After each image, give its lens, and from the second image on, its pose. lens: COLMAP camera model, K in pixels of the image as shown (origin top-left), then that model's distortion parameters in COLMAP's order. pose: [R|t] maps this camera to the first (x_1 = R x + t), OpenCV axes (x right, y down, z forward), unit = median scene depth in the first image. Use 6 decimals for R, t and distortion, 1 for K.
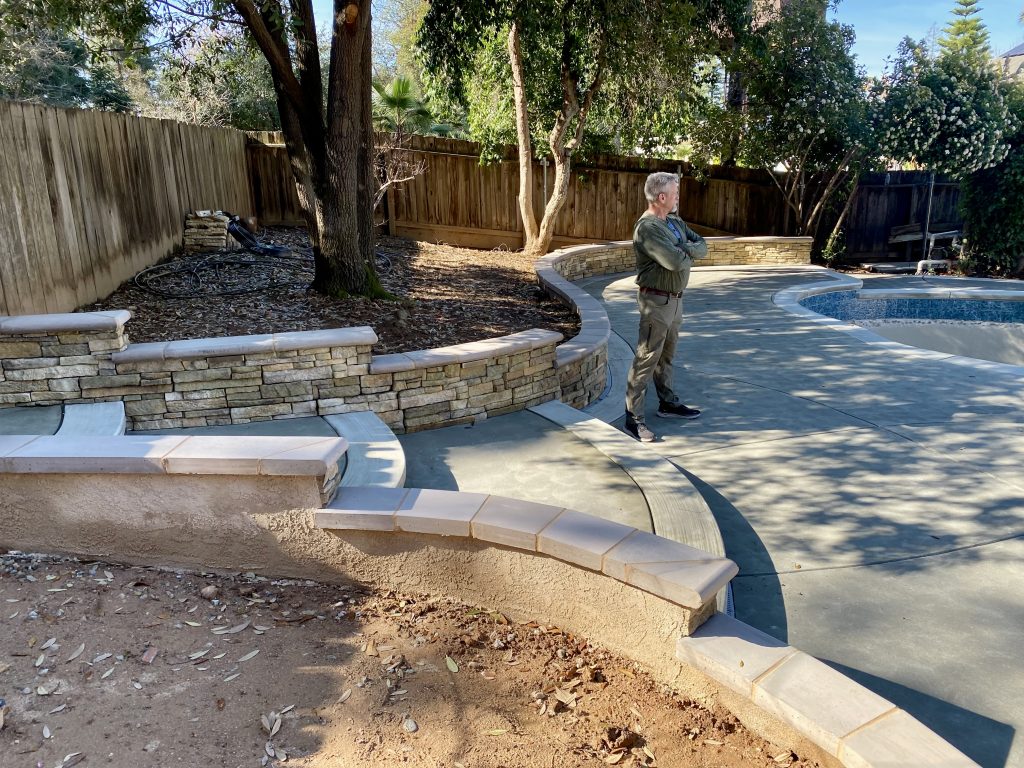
lens RADIAL K [[811.4, 0, 512.0], [0, 811.4, 384.0], [0, 0, 1]] dist [0.076578, -0.115235]
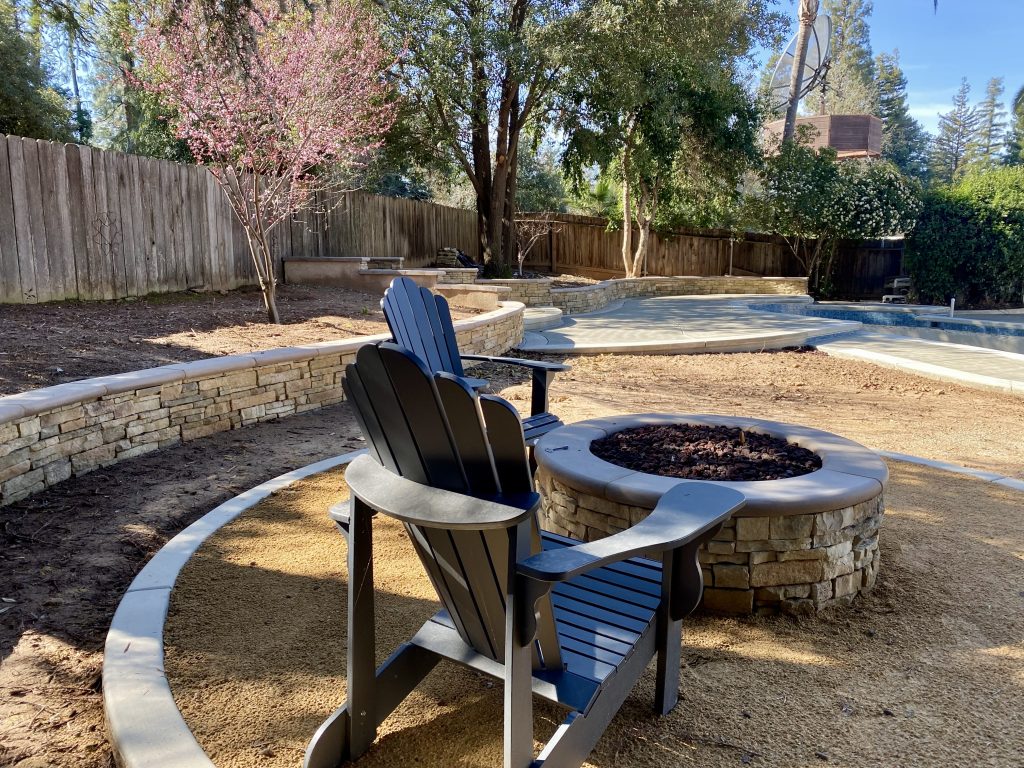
lens RADIAL K [[811.4, 0, 512.0], [0, 811.4, 384.0], [0, 0, 1]] dist [0.076578, -0.115235]
pose [[0.945926, 0.070909, -0.316537, 0.408736], [-0.104882, 0.990258, -0.091593, 0.271336], [0.306958, 0.119839, 0.944148, -0.760121]]
